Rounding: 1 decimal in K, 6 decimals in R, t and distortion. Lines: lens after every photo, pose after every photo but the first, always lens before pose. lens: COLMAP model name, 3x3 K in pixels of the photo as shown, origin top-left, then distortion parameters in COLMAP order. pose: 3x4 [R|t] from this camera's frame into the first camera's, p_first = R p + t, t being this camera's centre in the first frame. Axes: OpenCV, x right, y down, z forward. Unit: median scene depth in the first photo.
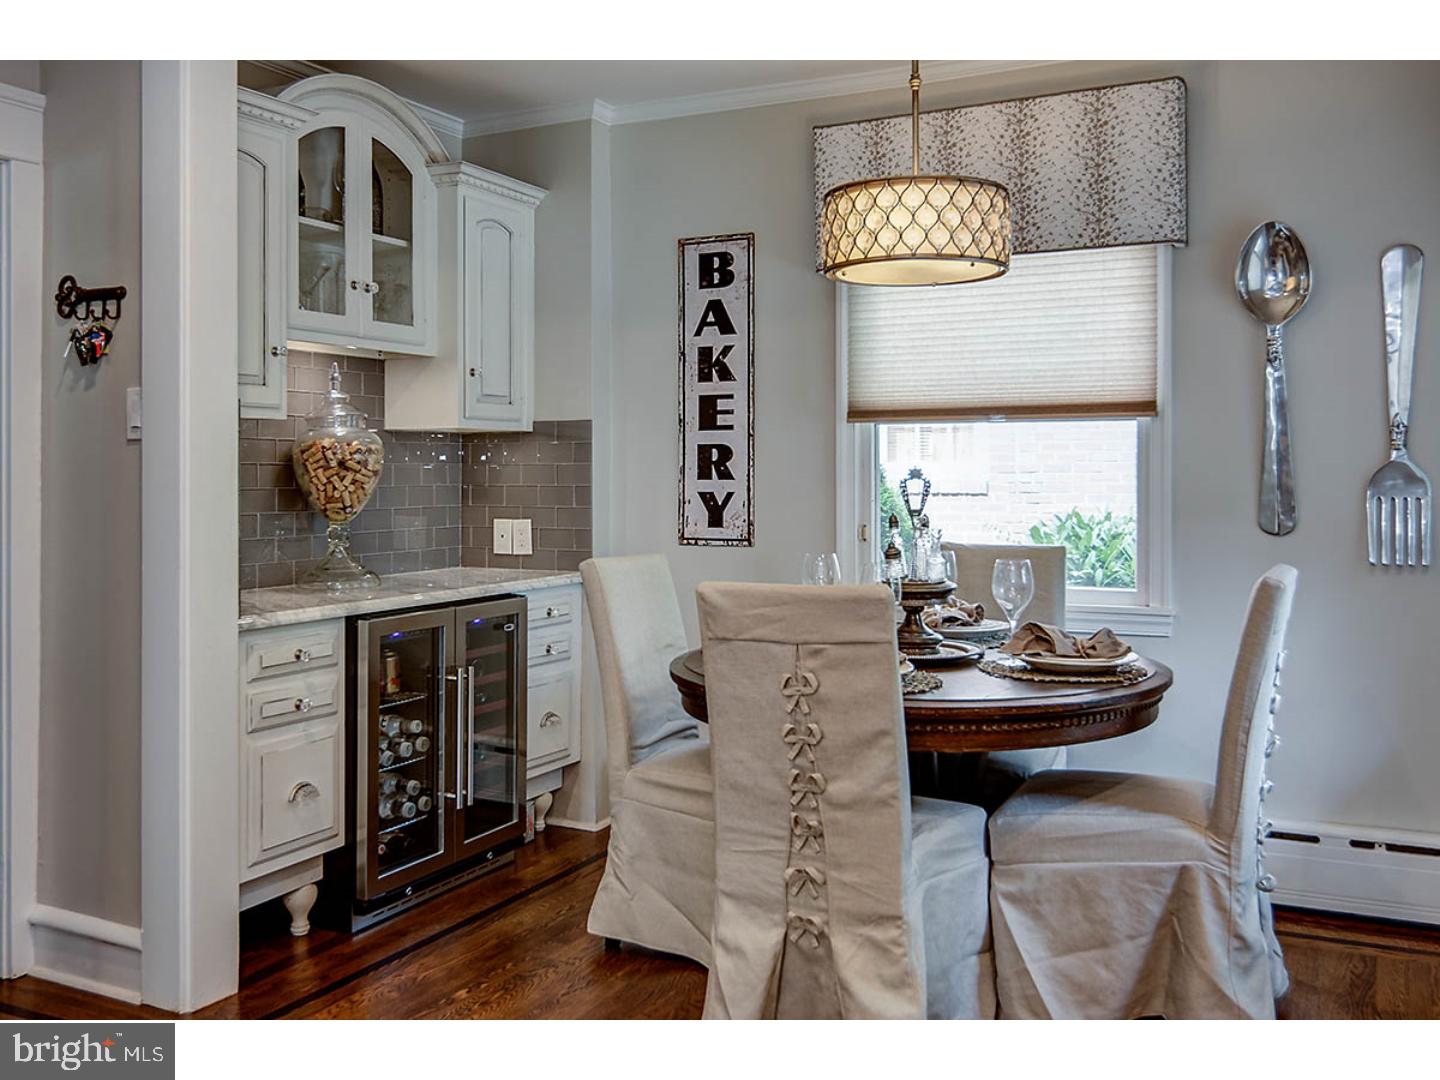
lens RADIAL K [[1325.9, 0, 694.9], [0, 1325.9, 500.1], [0, 0, 1]] dist [-0.005526, 0.000000]
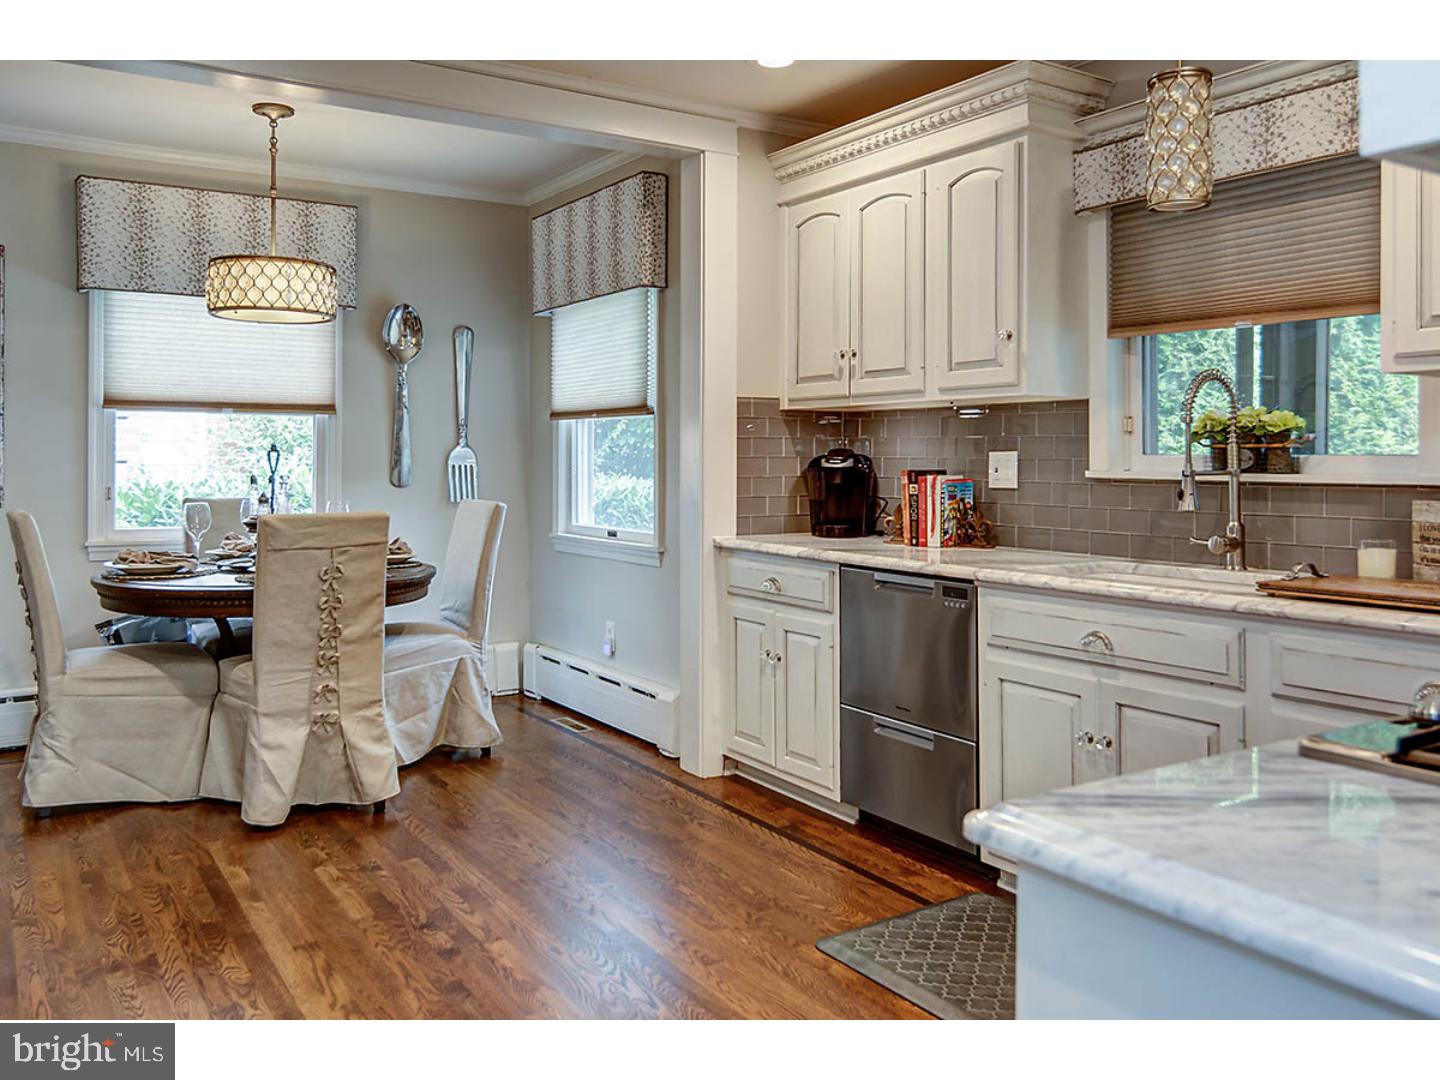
lens RADIAL K [[1151.7, 0, 710.5], [0, 1151.7, 536.3], [0, 0, 1]] dist [-0.001046, 0.000704]
pose [[0.507612, -0.050562, 0.860101, -0.837053], [0.010104, 0.998557, 0.052738, 0.019864], [-0.861526, -0.018081, 0.507391, -0.132834]]
